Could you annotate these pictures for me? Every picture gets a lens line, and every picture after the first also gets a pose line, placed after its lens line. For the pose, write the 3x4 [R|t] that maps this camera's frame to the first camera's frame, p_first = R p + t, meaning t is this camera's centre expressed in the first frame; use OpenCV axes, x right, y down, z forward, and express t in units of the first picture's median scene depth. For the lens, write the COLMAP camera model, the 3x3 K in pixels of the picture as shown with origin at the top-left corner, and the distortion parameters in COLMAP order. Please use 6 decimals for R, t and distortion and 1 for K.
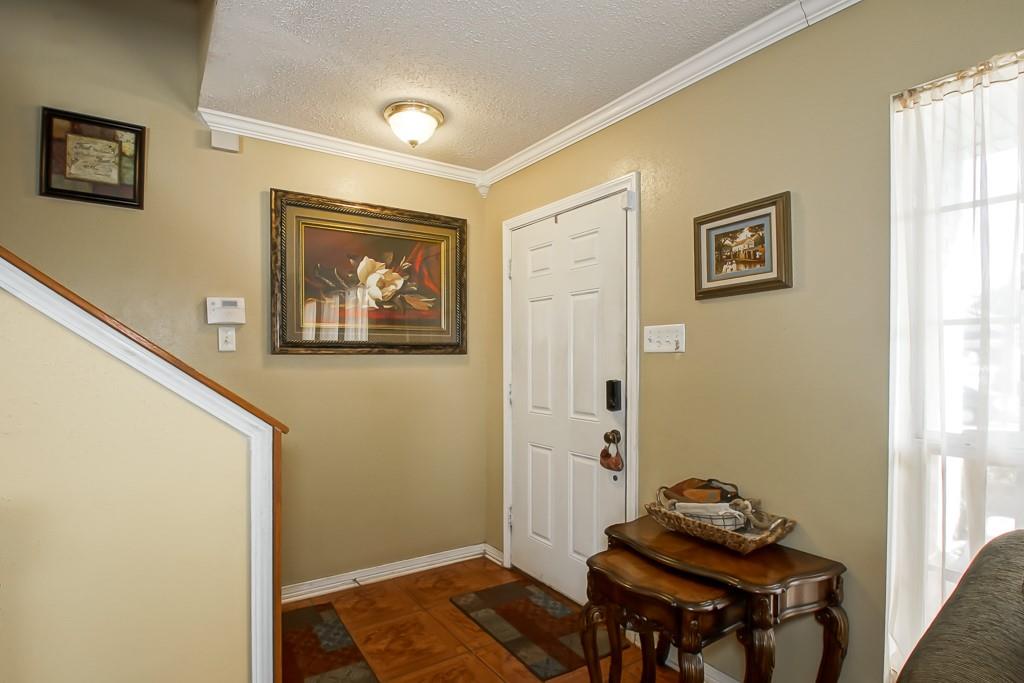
lens RADIAL K [[497.4, 0, 510.2], [0, 497.4, 358.6], [0, 0, 1]] dist [-0.004971, -0.008584]
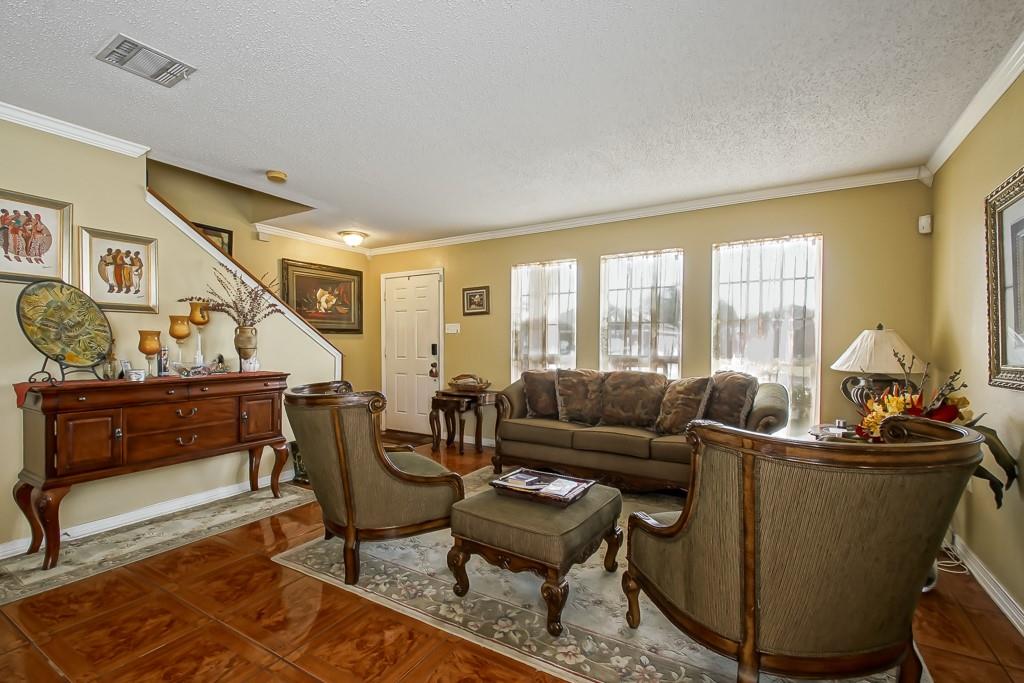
lens RADIAL K [[466.7, 0, 506.9], [0, 466.7, 350.4], [0, 0, 1]] dist [0.001914, -0.006070]
pose [[0.902842, -0.005258, 0.429940, -0.523259], [0.000521, 0.999938, 0.011135, 0.051409], [-0.429972, -0.009830, 0.902789, -1.445493]]
